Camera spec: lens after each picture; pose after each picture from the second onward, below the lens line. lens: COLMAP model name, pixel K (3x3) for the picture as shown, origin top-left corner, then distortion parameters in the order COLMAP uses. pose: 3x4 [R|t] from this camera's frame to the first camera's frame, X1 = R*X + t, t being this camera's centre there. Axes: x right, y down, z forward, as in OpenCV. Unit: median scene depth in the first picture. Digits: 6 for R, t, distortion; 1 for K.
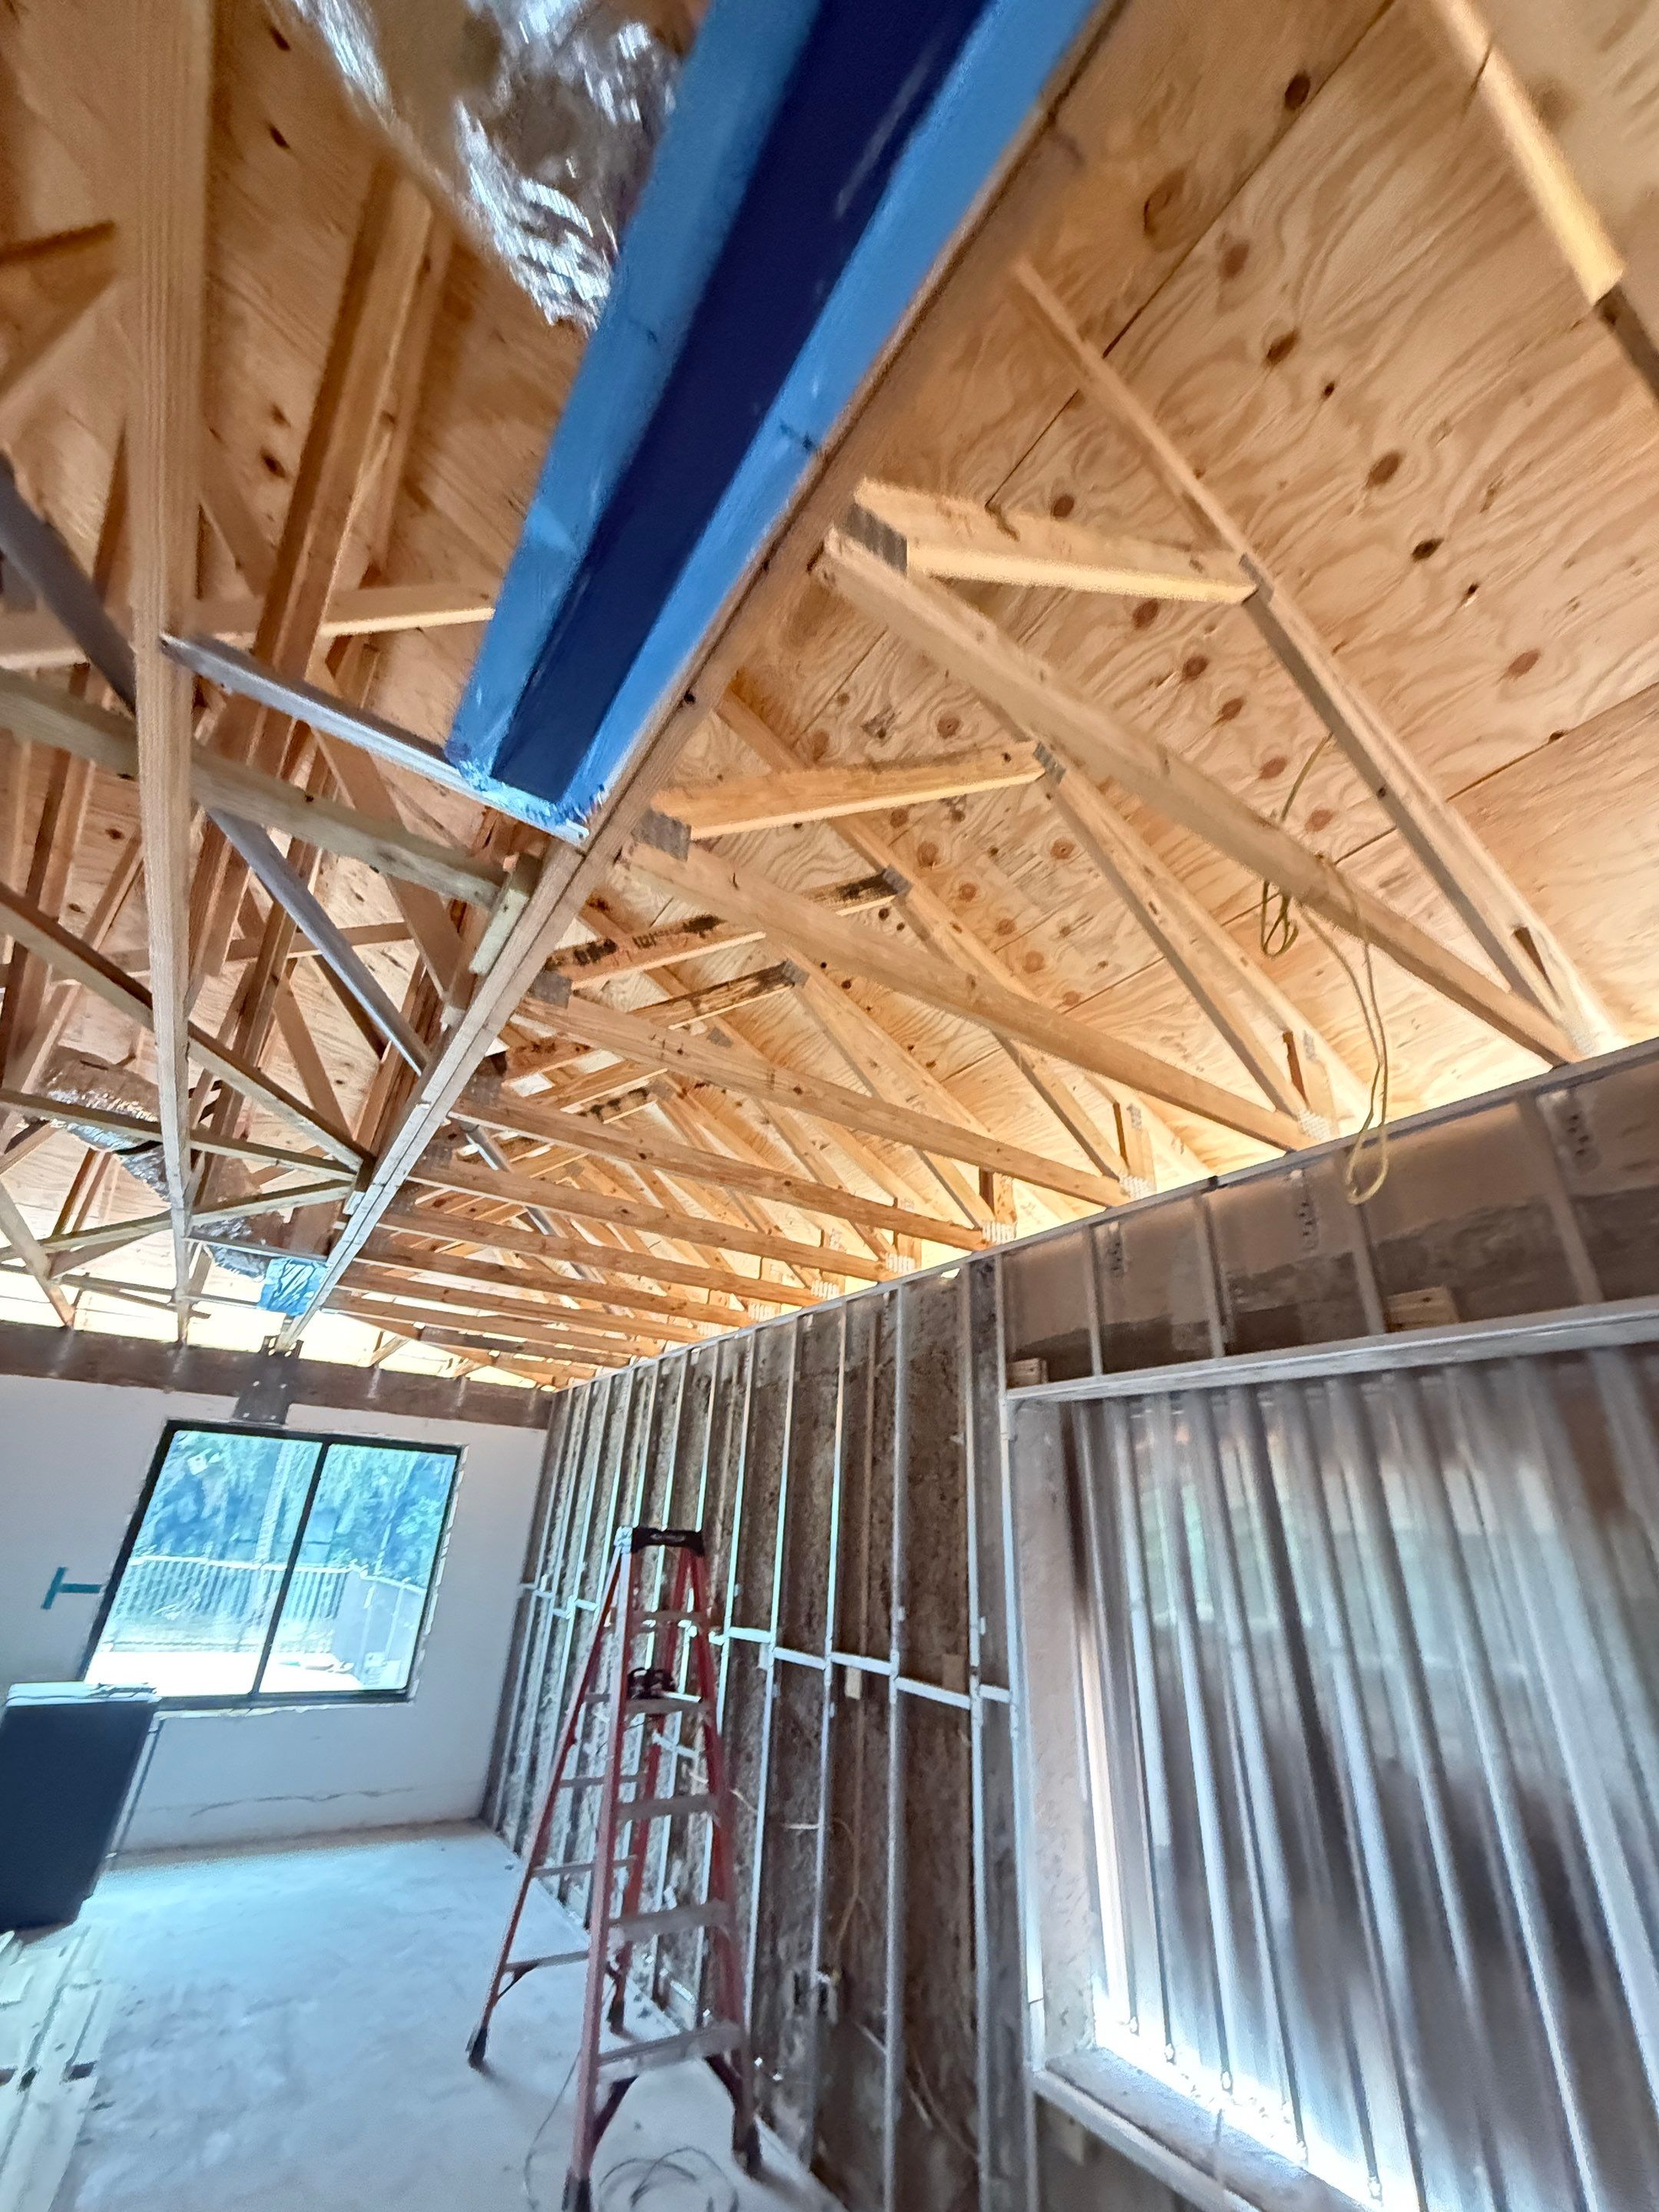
lens RADIAL K [[874.9, 0, 840.3], [0, 874.9, 1097.7], [0, 0, 1]] dist [-0.000919, -0.000263]
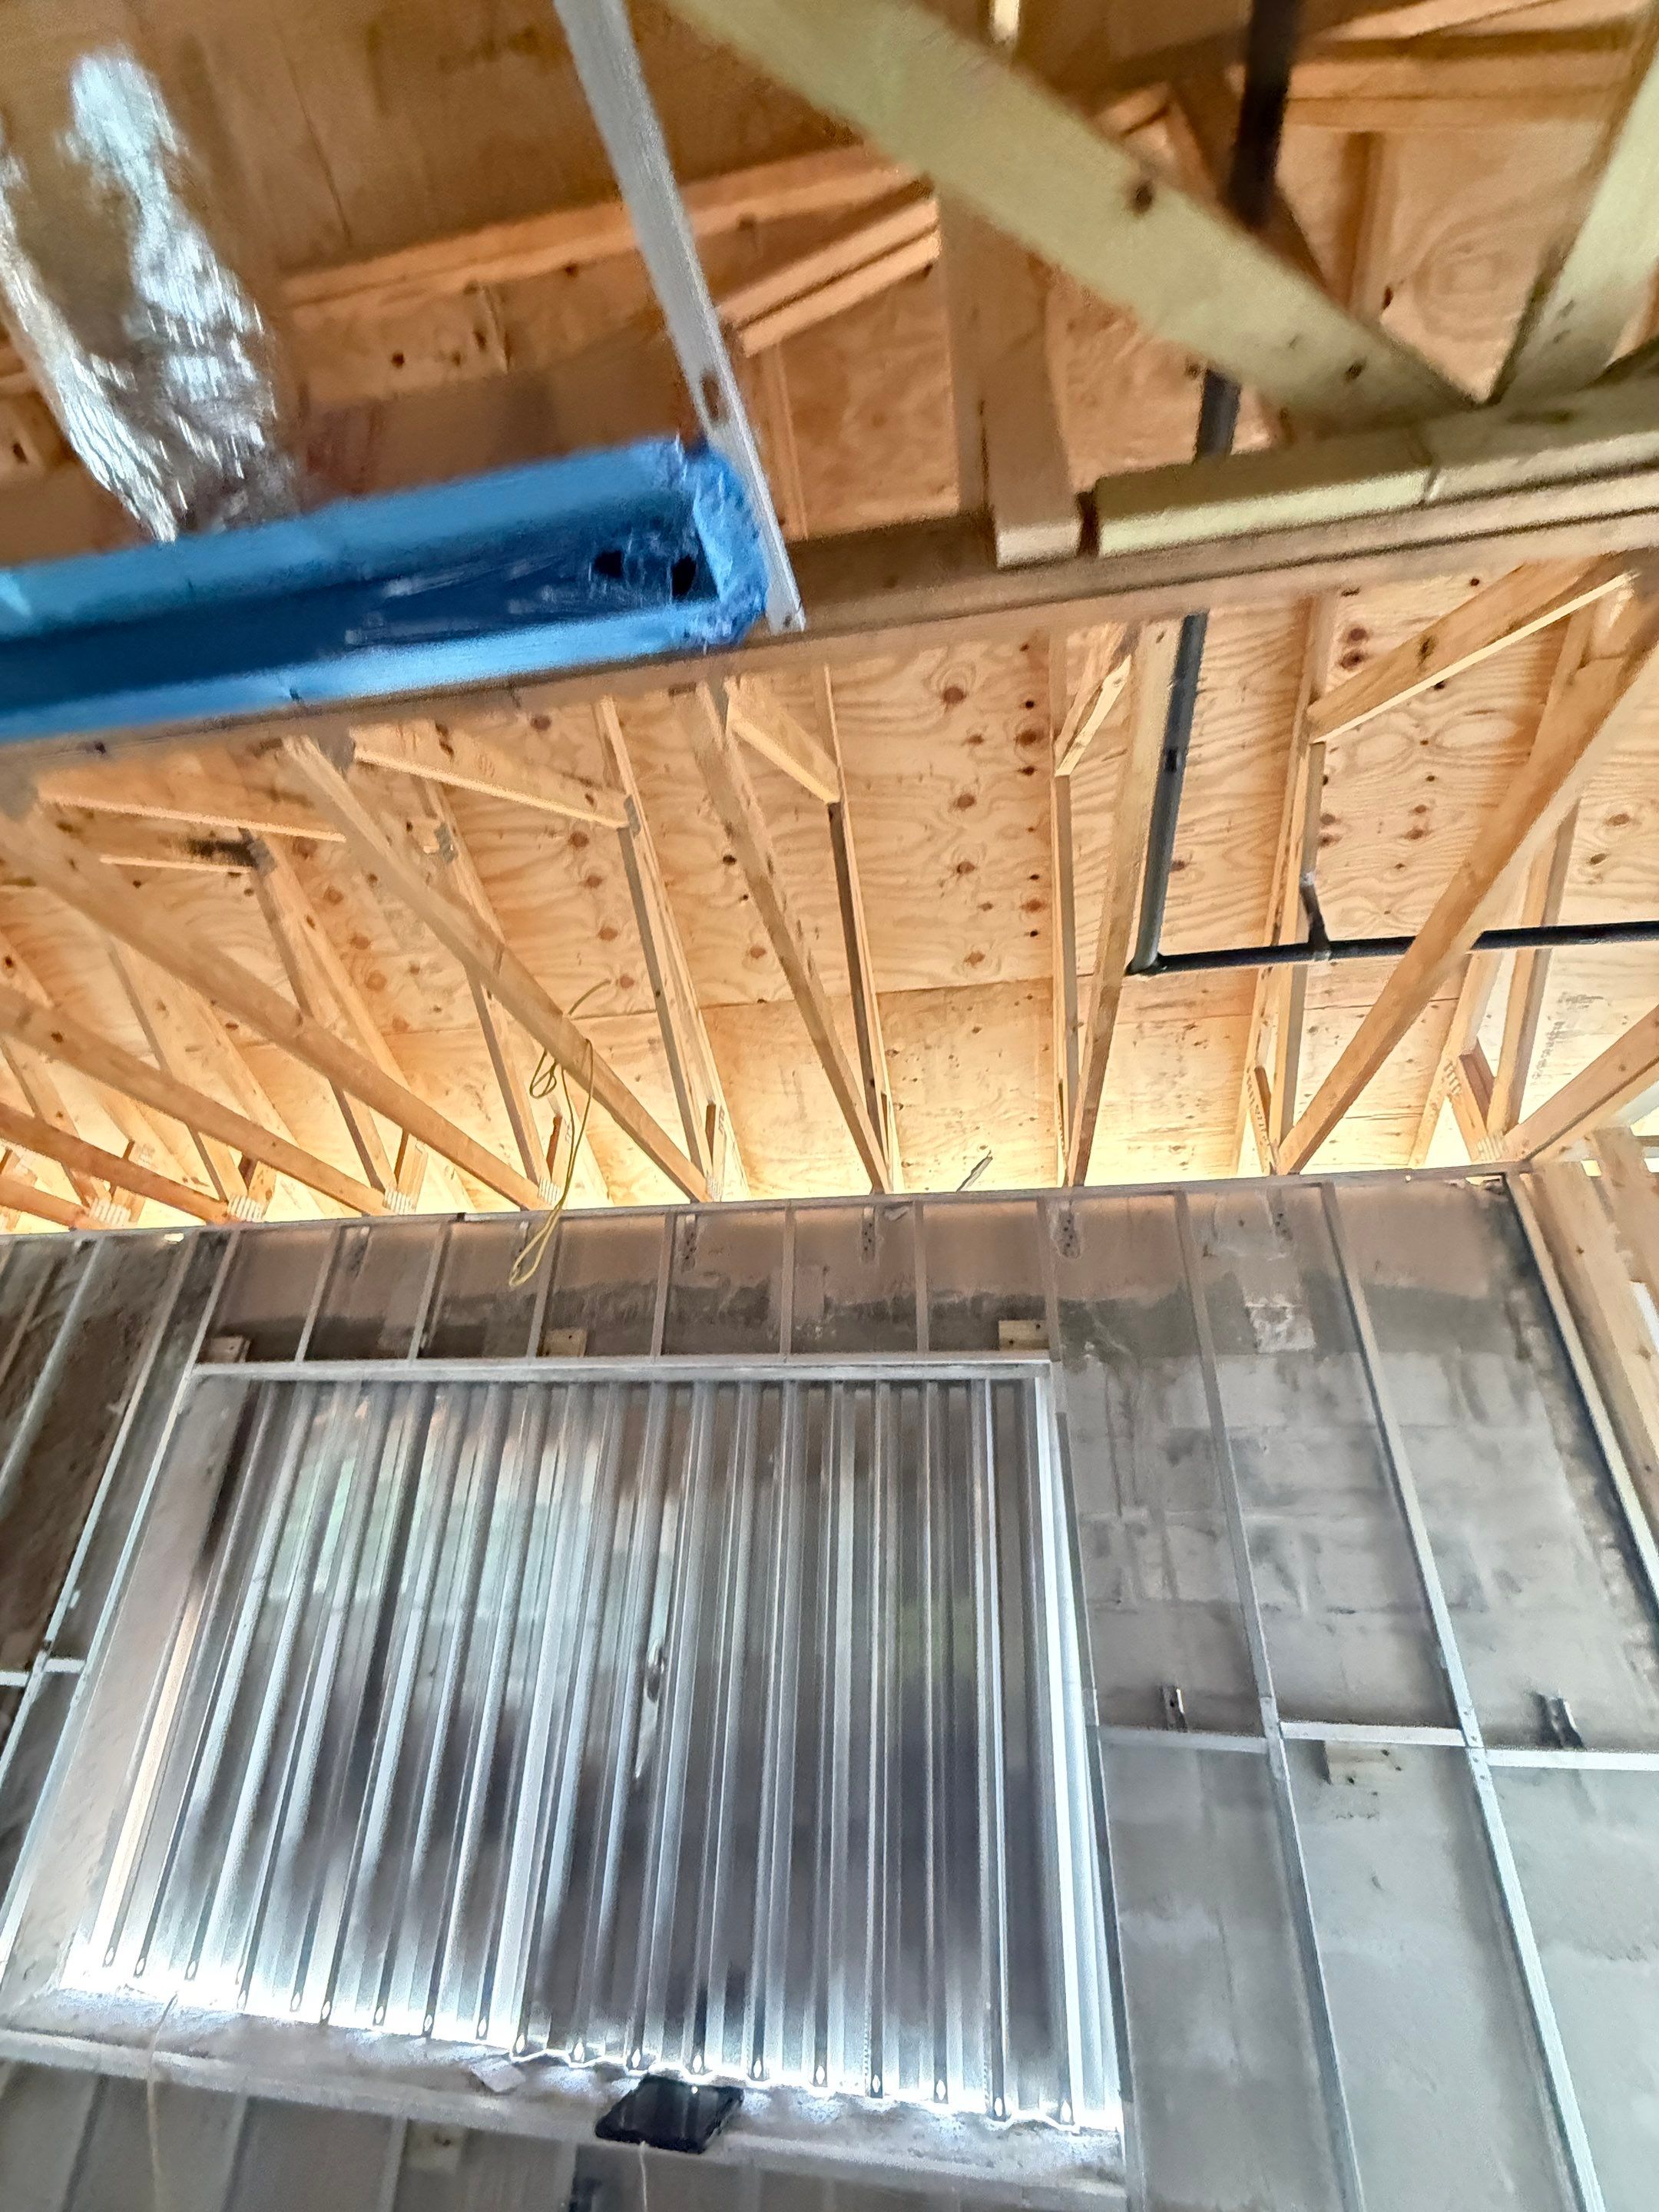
lens RADIAL K [[890.7, 0, 834.4], [0, 890.7, 1096.7], [0, 0, 1]] dist [0.002508, 0.000004]
pose [[0.702067, 0.296549, 0.647426, -0.054848], [-0.311044, 0.945554, -0.095809, -0.095734], [-0.640588, -0.134113, 0.756082, -0.226063]]
